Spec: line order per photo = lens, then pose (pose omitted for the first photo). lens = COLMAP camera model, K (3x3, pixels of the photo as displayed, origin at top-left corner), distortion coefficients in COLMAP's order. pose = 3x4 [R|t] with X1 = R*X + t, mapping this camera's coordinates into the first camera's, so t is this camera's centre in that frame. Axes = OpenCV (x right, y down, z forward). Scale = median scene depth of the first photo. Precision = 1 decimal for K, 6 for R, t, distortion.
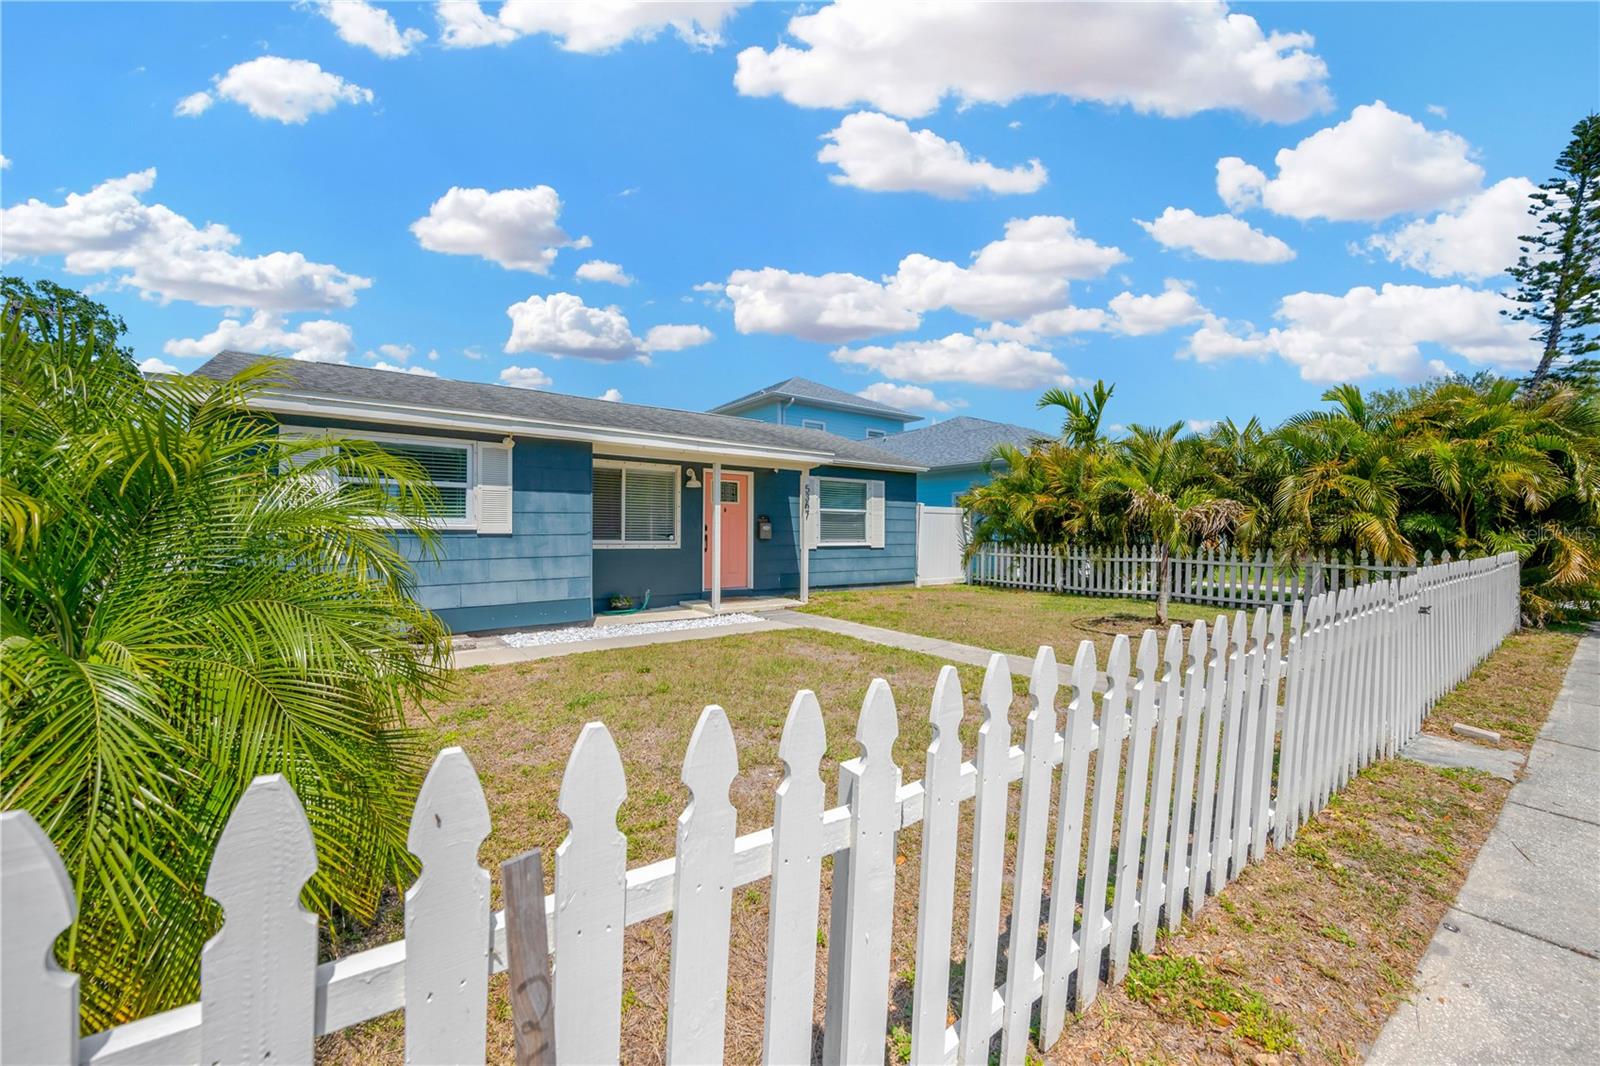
lens RADIAL K [[626.6, 0, 802.8], [0, 626.6, 533.3], [0, 0, 1]] dist [0.000496, -0.000012]
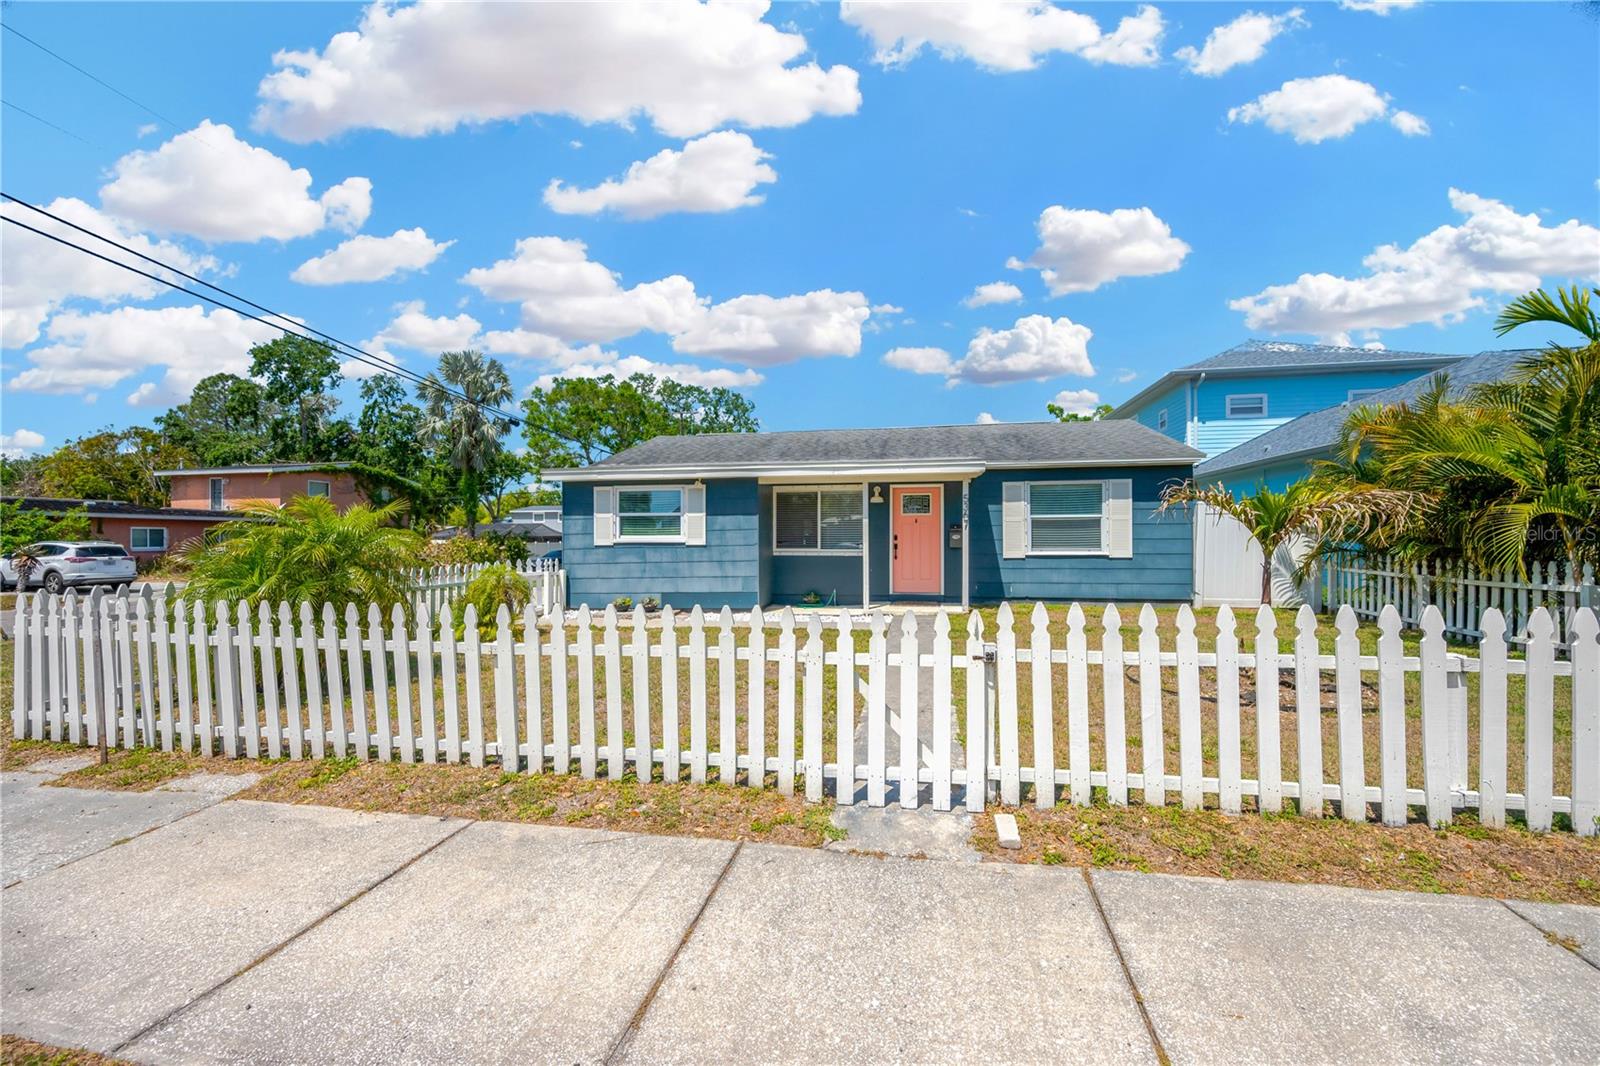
lens RADIAL K [[624.1, 0, 801.4], [0, 624.1, 533.4], [0, 0, 1]] dist [-0.002393, 0.000676]
pose [[0.668535, -0.011739, -0.743588, 0.580799], [0.009757, 0.999928, -0.007014, -0.010358], [0.743617, -0.002566, 0.668601, 0.133290]]
